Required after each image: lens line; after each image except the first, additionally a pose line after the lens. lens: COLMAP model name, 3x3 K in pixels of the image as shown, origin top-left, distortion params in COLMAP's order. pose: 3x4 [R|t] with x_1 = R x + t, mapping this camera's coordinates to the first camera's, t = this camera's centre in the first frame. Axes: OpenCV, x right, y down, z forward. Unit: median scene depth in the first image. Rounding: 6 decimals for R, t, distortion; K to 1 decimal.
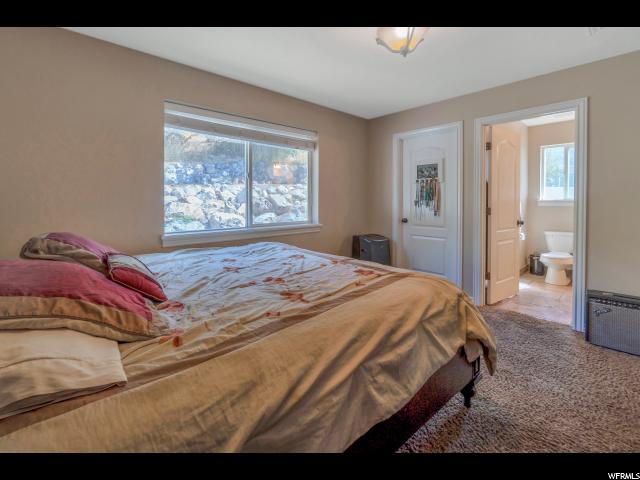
lens RADIAL K [[294.2, 0, 318.8], [0, 294.2, 213.4], [0, 0, 1]] dist [-0.002354, -0.000304]
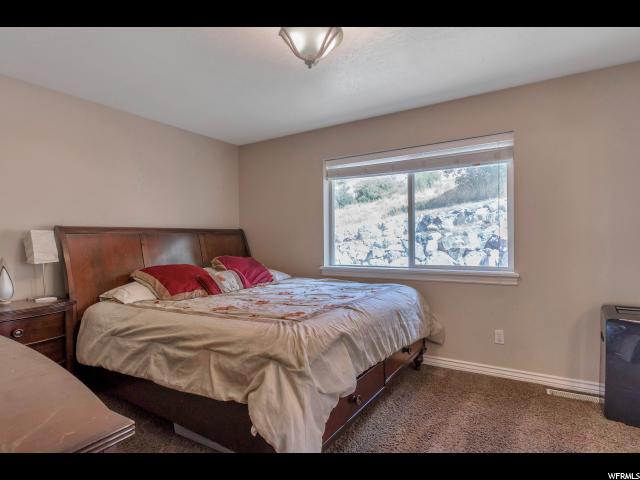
lens RADIAL K [[367.1, 0, 320.0], [0, 367.1, 240.0], [0, 0, 1]] dist [-0.003773, -0.000975]
pose [[0.257865, 0.010465, -0.966124, 0.983663], [-0.030003, 0.999546, 0.002819, -0.038282], [0.965715, 0.028260, 0.258061, 0.556501]]
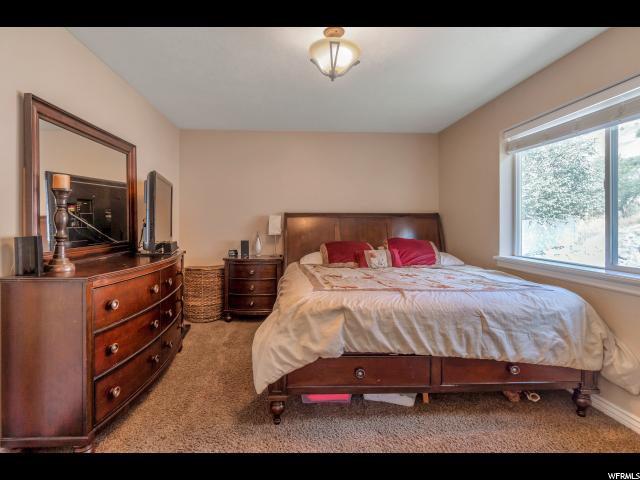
lens RADIAL K [[367.1, 0, 320.0], [0, 367.1, 240.0], [0, 0, 1]] dist [-0.003773, -0.000975]
pose [[-0.682264, 0.037863, -0.730125, 0.914717], [-0.031344, 0.996225, 0.080952, -0.067825], [0.730434, 0.078116, -0.678502, 1.364279]]
